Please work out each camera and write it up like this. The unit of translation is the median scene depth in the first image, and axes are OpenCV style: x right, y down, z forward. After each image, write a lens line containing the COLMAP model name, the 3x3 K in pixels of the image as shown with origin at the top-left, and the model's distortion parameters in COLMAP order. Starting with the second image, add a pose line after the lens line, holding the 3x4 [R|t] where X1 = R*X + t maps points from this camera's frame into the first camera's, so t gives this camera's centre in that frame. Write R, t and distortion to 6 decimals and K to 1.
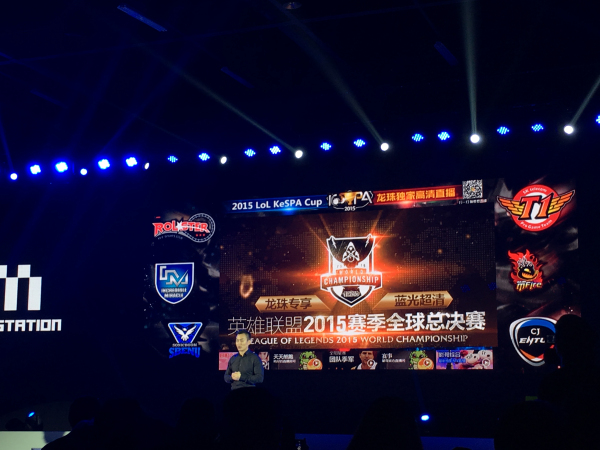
lens RADIAL K [[1067.5, 0, 303.3], [0, 1067.5, 229.6], [0, 0, 1]] dist [0.056690, 0.000000]
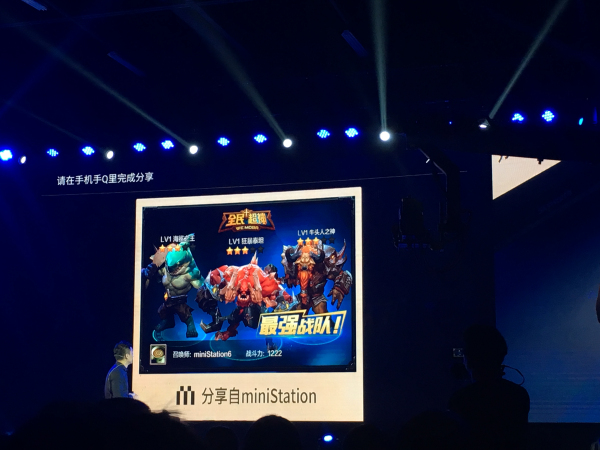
lens RADIAL K [[1344.6, 0, 298.6], [0, 1344.6, 225.1], [0, 0, 1]] dist [0.047499, 0.000000]
pose [[0.995337, 0.009841, 0.095954, -0.024559], [-0.009809, 0.999952, -0.000803, -0.006245], [-0.095957, -0.000141, 0.995385, -0.150931]]
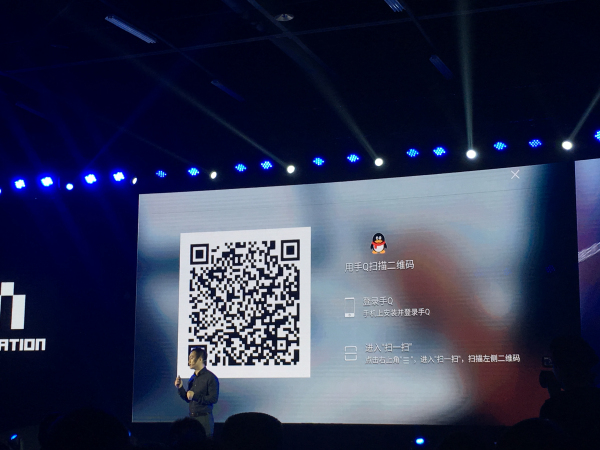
lens RADIAL K [[1101.1, 0, 302.3], [0, 1101.1, 228.5], [0, 0, 1]] dist [0.058194, 0.000000]
pose [[0.999971, 0.002941, 0.007058, -0.000706], [-0.002824, 0.999861, -0.016446, -0.000198], [-0.007106, 0.016425, 0.999840, -0.004480]]
